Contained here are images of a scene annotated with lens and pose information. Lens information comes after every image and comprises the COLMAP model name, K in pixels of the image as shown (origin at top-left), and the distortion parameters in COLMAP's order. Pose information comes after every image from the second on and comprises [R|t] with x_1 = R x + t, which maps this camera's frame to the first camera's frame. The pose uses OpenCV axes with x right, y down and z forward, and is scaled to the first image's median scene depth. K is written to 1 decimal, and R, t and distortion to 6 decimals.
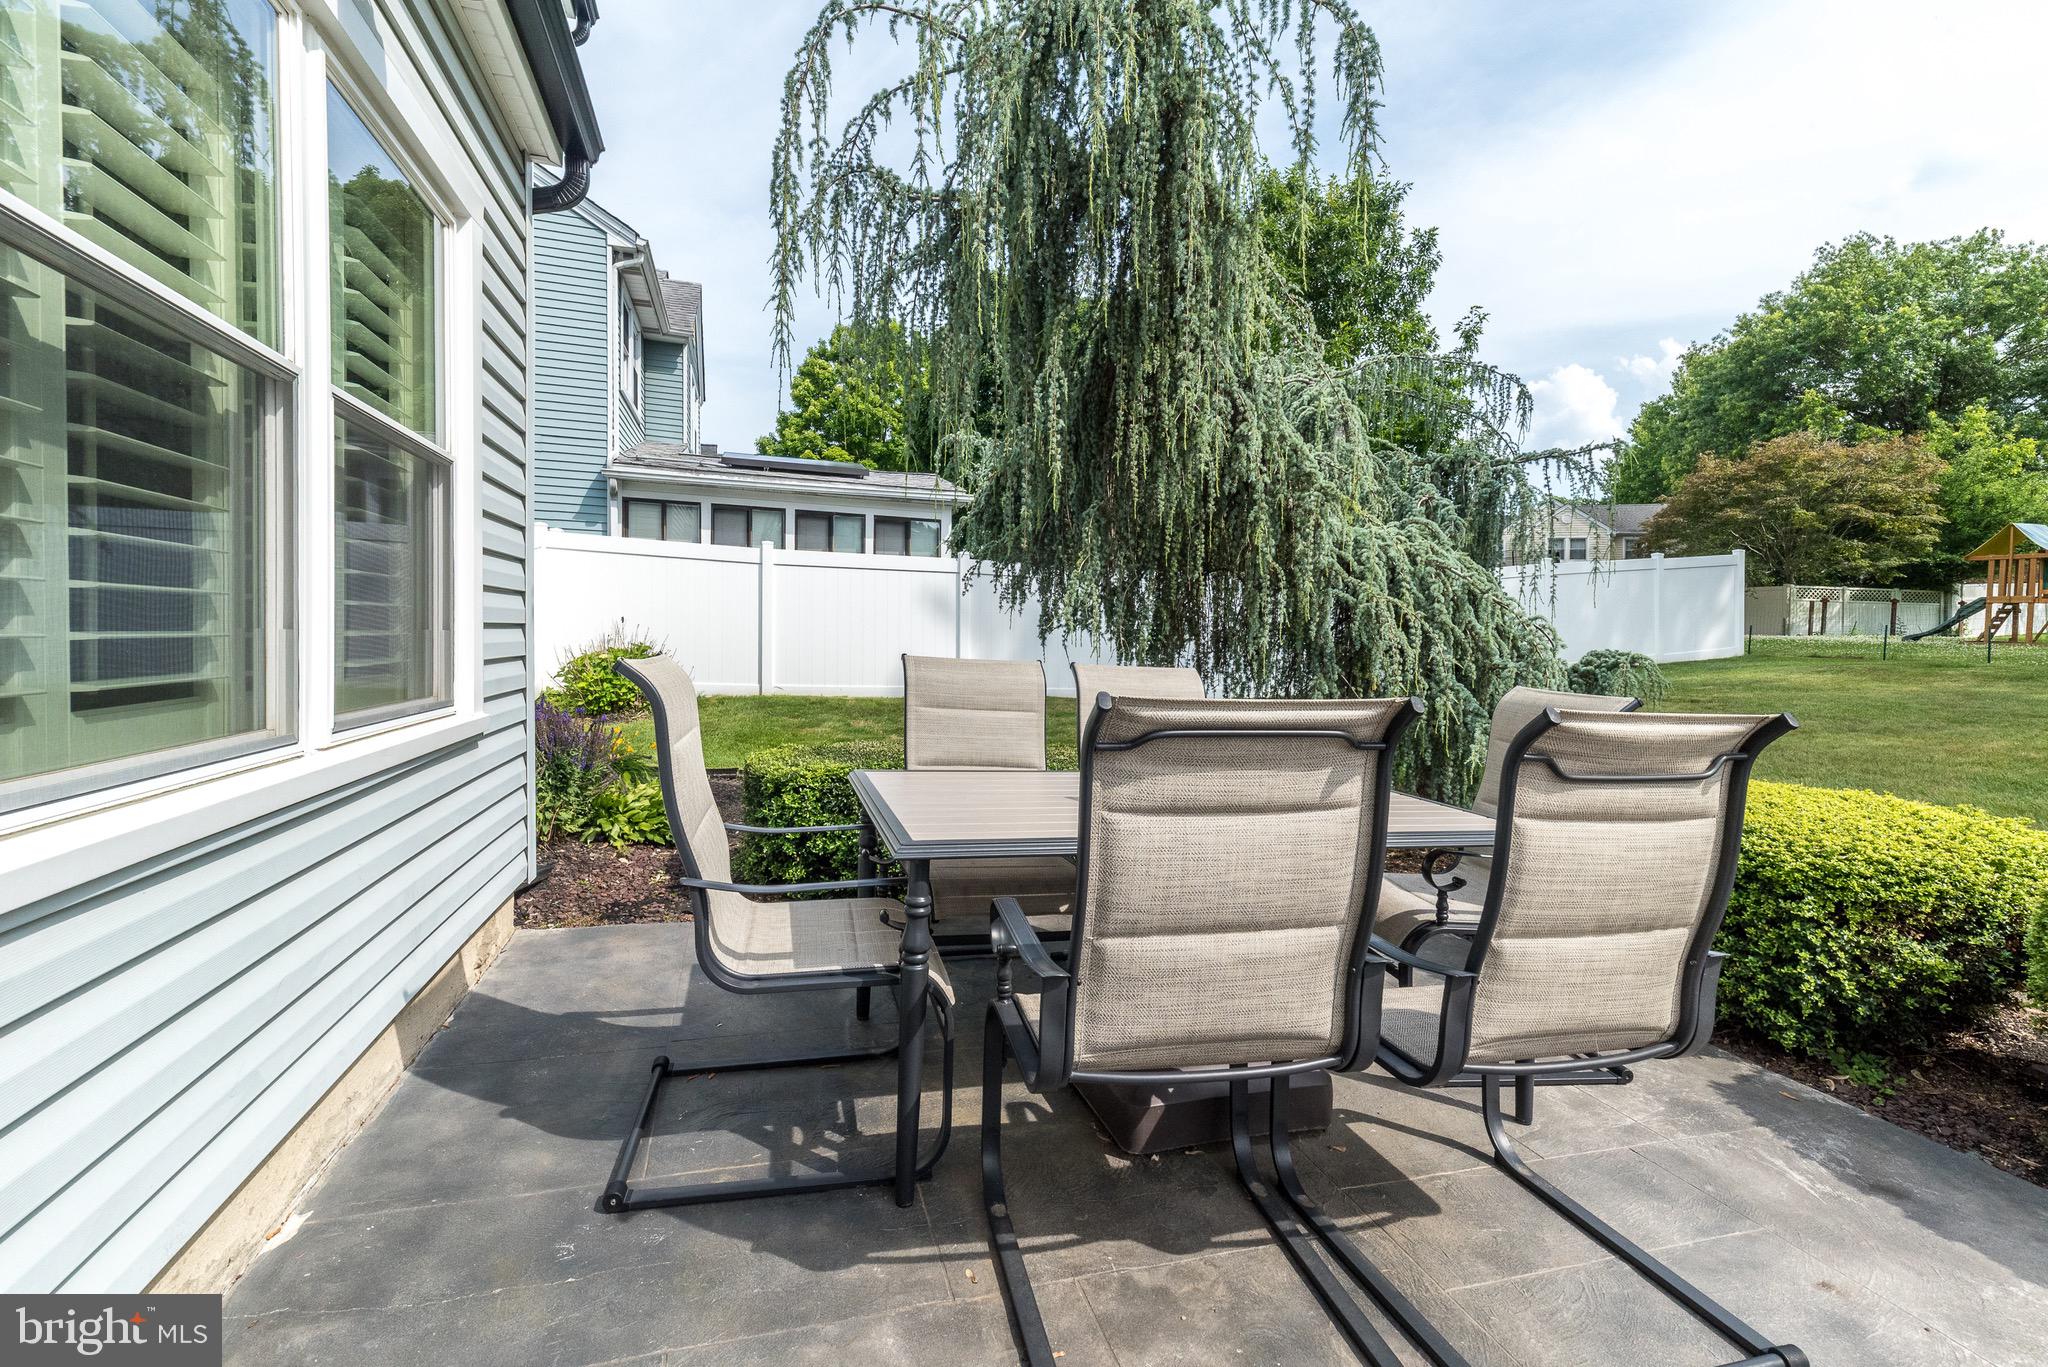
lens RADIAL K [[900.9, 0, 1028.1], [0, 900.9, 645.6], [0, 0, 1]] dist [0.001357, 0.000175]
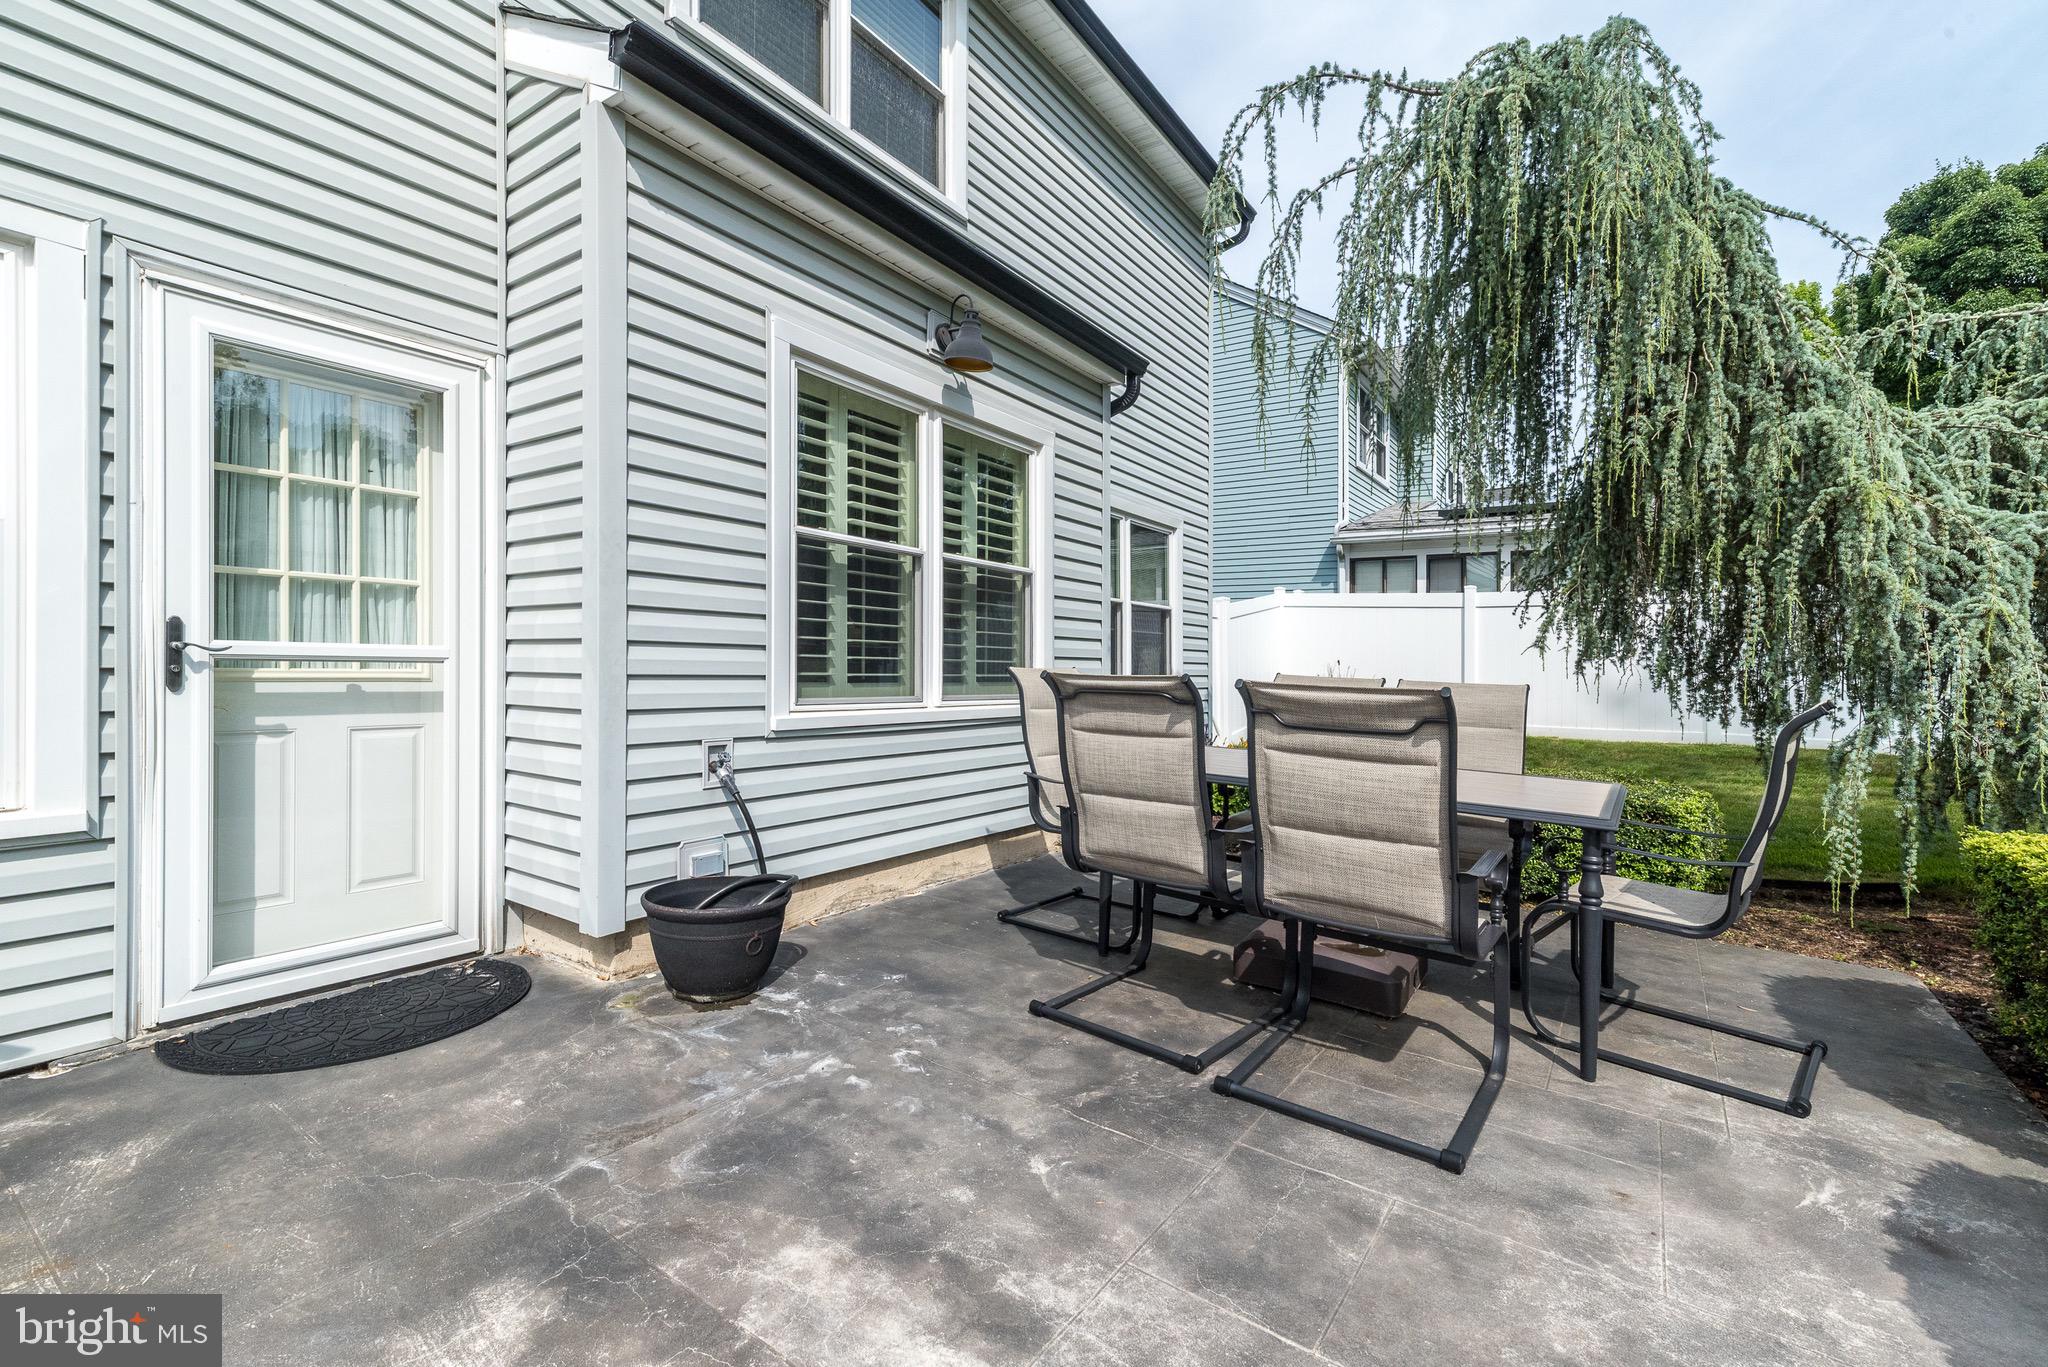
lens RADIAL K [[883.3, 0, 1024.0], [0, 883.3, 683.5], [0, 0, 1]] dist [-0.000381, -0.000210]
pose [[0.621594, -0.000782, -0.783339, 1.101604], [-0.009161, 0.999924, -0.008267, 0.063356], [0.783286, 0.012315, 0.621540, -0.257823]]
